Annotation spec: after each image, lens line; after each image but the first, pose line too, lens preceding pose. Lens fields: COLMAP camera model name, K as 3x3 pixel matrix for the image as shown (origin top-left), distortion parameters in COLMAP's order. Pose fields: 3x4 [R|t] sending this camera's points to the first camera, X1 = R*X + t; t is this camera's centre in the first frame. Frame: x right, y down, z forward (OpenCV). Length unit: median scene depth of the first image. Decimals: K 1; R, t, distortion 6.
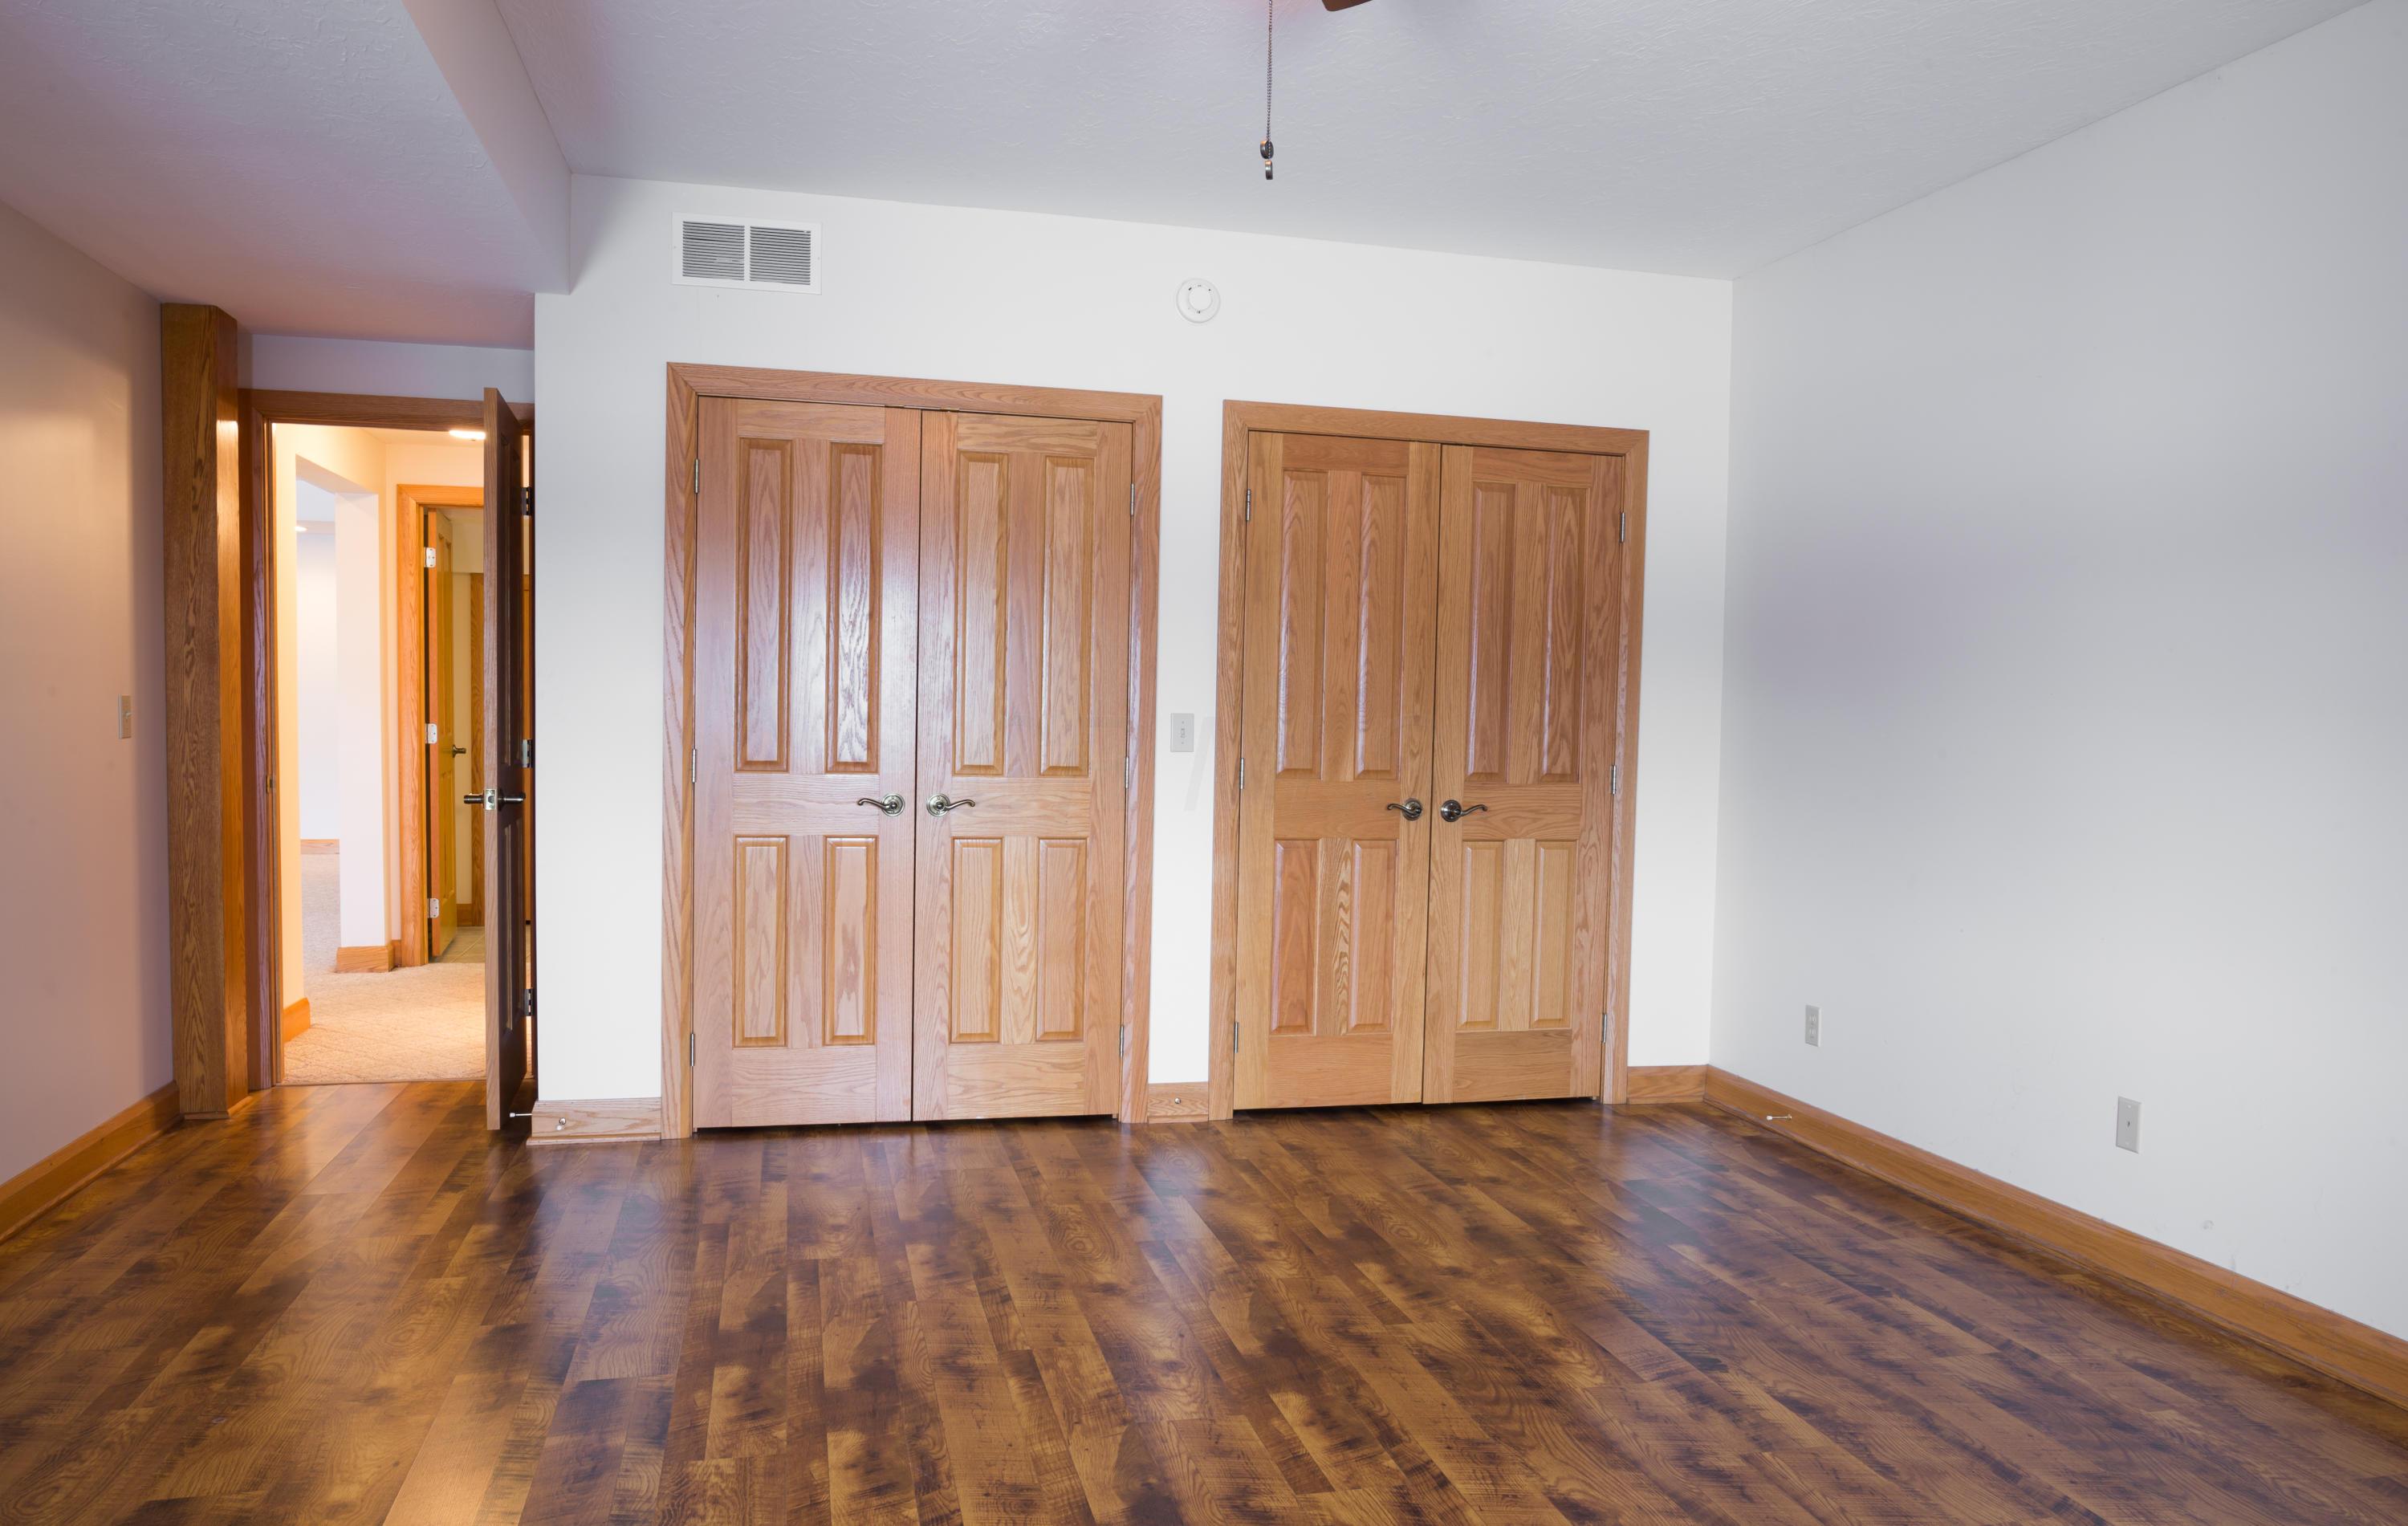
lens RADIAL K [[1660.8, 0, 1196.0], [0, 1660.8, 719.4], [0, 0, 1]] dist [-0.051828, 0.044392]
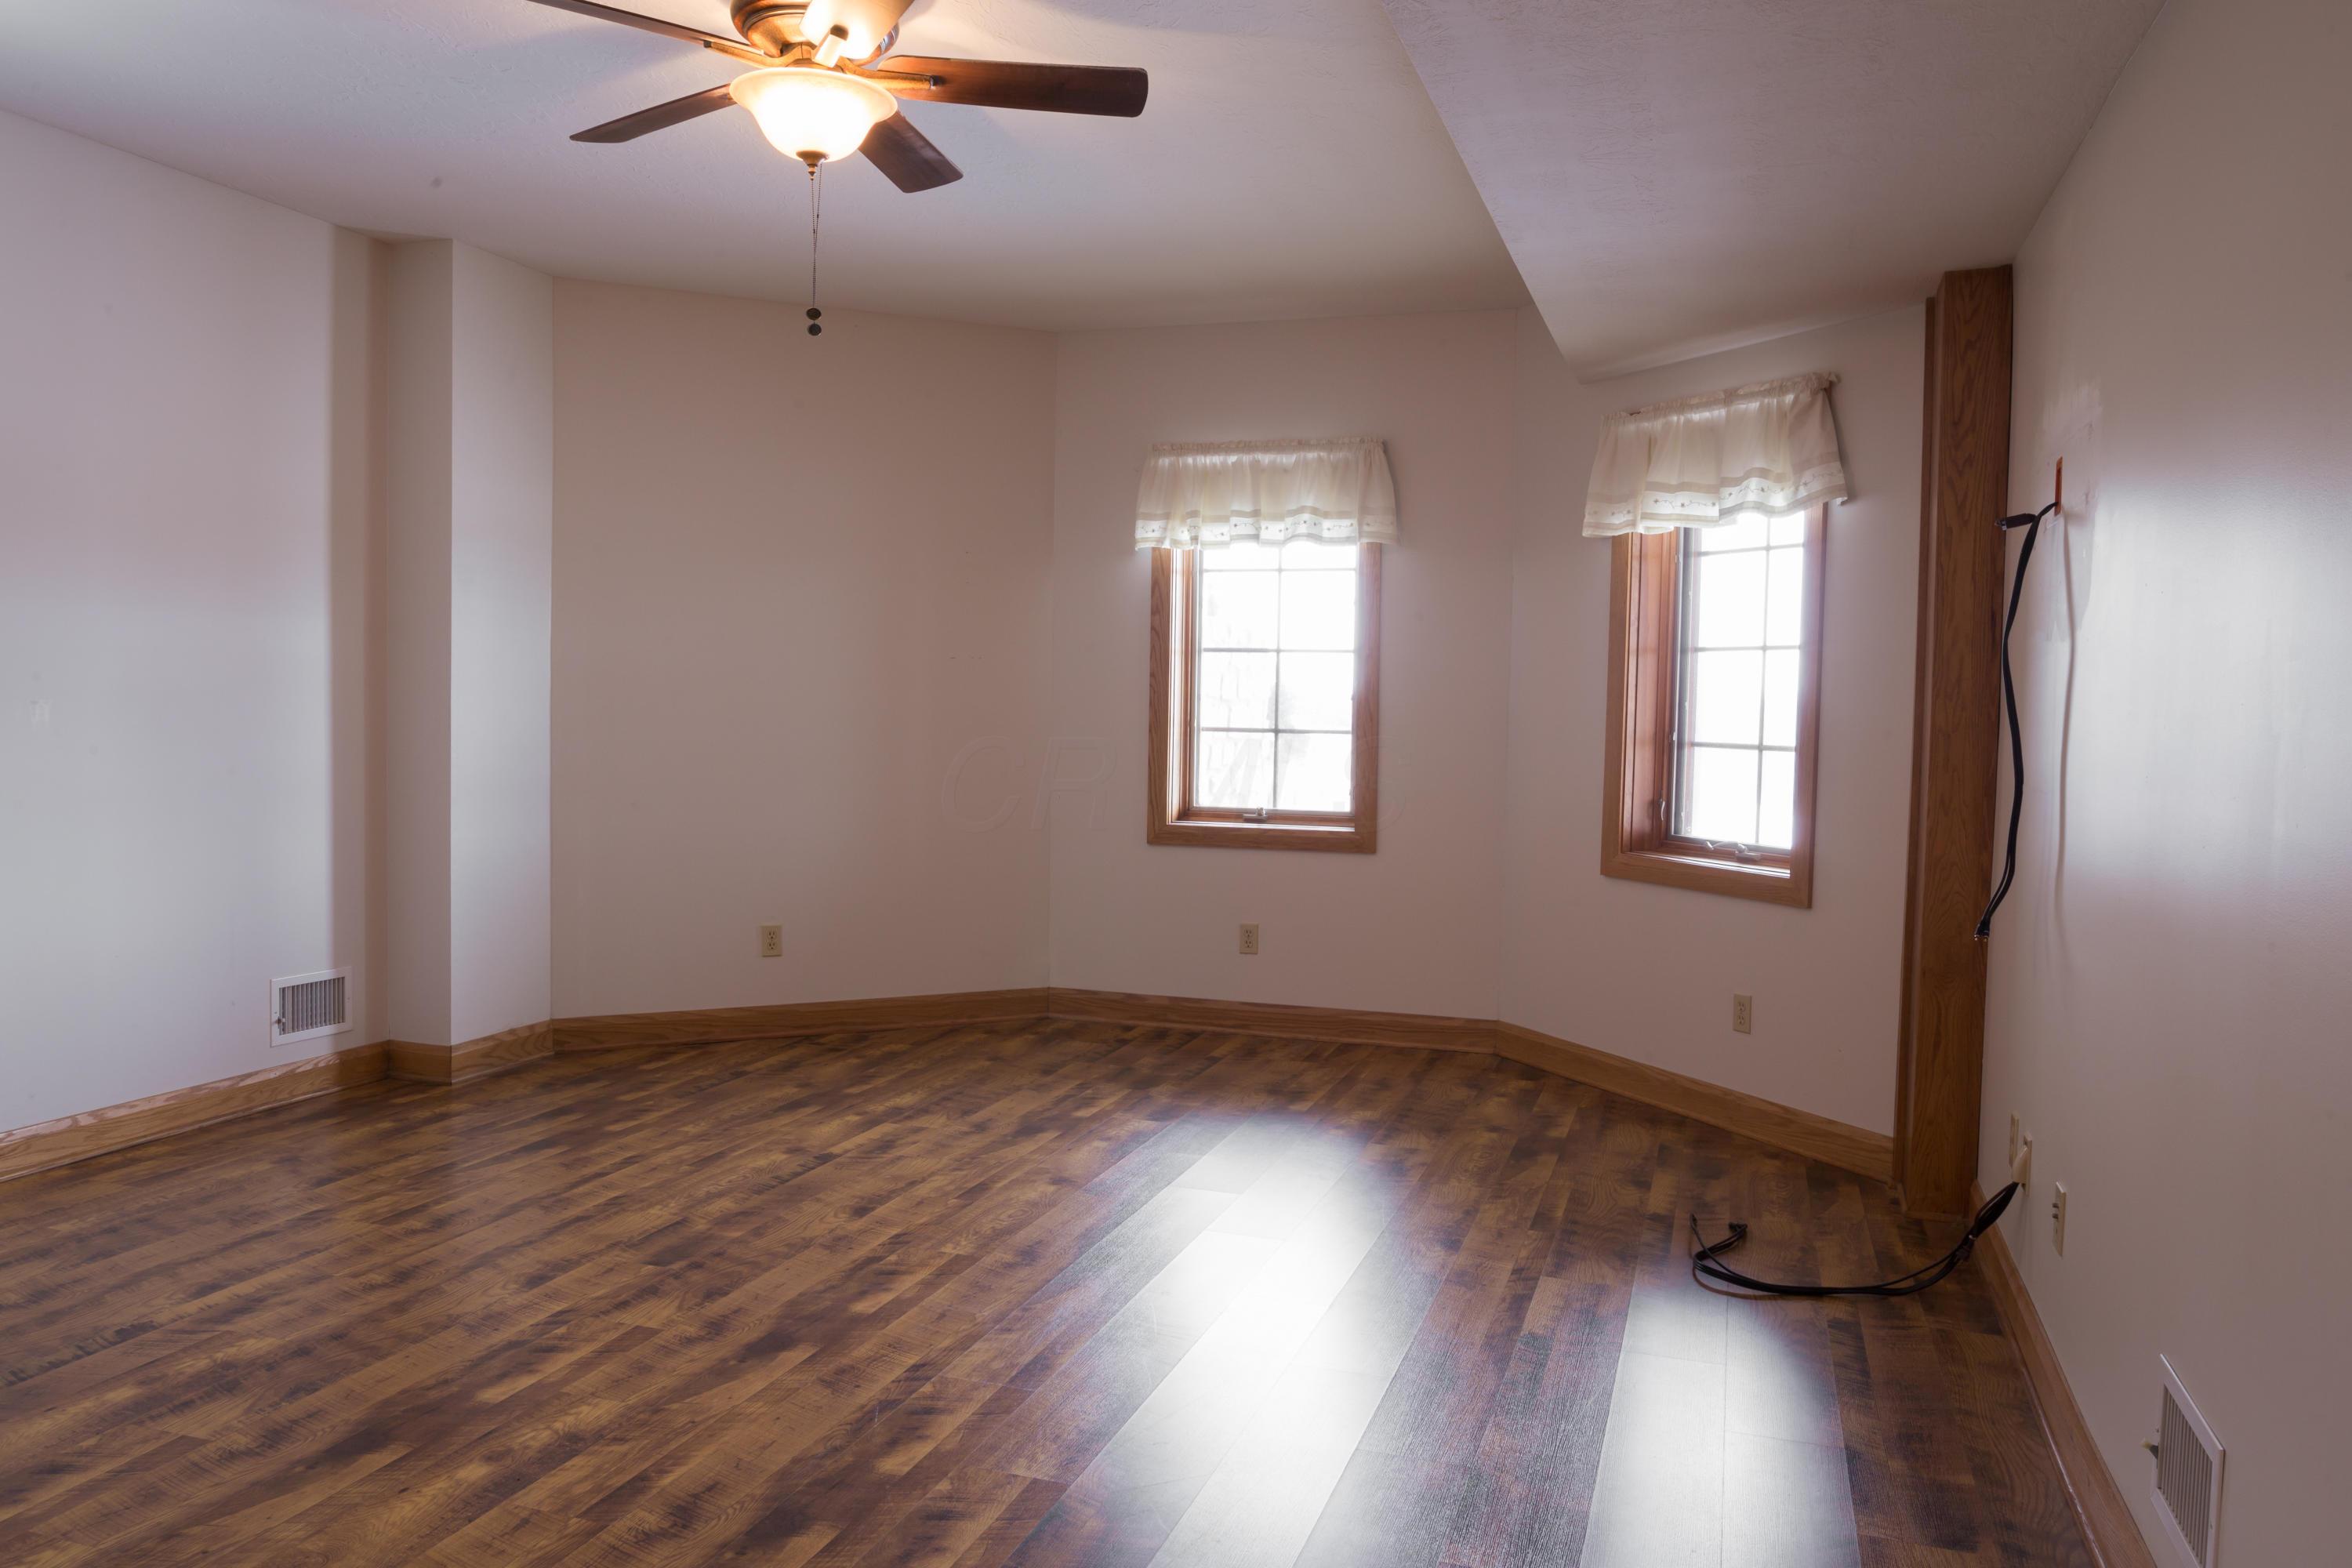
lens RADIAL K [[1629.2, 0, 1172.4], [0, 1629.2, 775.0], [0, 0, 1]] dist [-0.050062, 0.042507]
pose [[-0.840301, -0.061232, 0.538650, -0.780915], [-0.034247, 0.997612, 0.059980, -0.026540], [-0.541037, 0.031954, -0.840392, 1.585024]]
